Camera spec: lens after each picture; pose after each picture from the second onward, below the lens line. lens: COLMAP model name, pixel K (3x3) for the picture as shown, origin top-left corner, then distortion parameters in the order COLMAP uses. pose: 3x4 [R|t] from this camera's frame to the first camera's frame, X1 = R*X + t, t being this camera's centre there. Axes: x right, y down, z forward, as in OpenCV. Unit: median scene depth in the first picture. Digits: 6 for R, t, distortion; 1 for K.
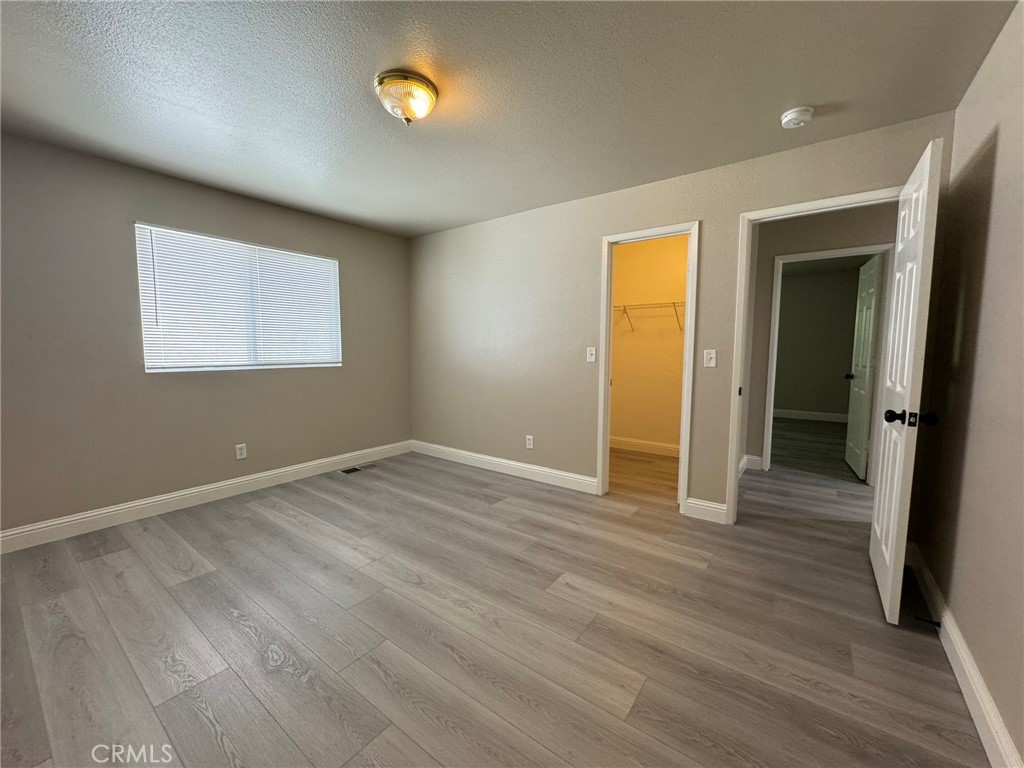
lens RADIAL K [[408.0, 0, 511.3], [0, 408.0, 384.7], [0, 0, 1]] dist [-0.007696, -0.000154]
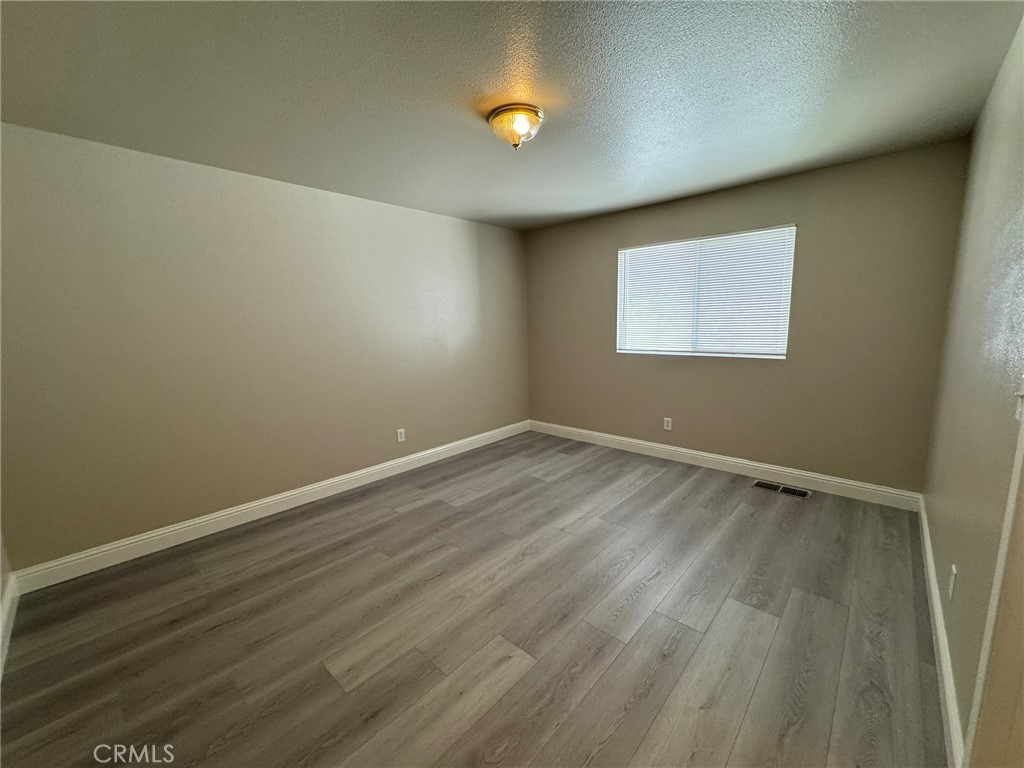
lens RADIAL K [[408.0, 0, 511.3], [0, 408.0, 384.7], [0, 0, 1]] dist [-0.007696, -0.000154]
pose [[-0.104863, 0.150450, -0.983040, 0.590157], [-0.067541, 0.985131, 0.157975, -0.116556], [0.992191, 0.082961, -0.093142, 0.722786]]
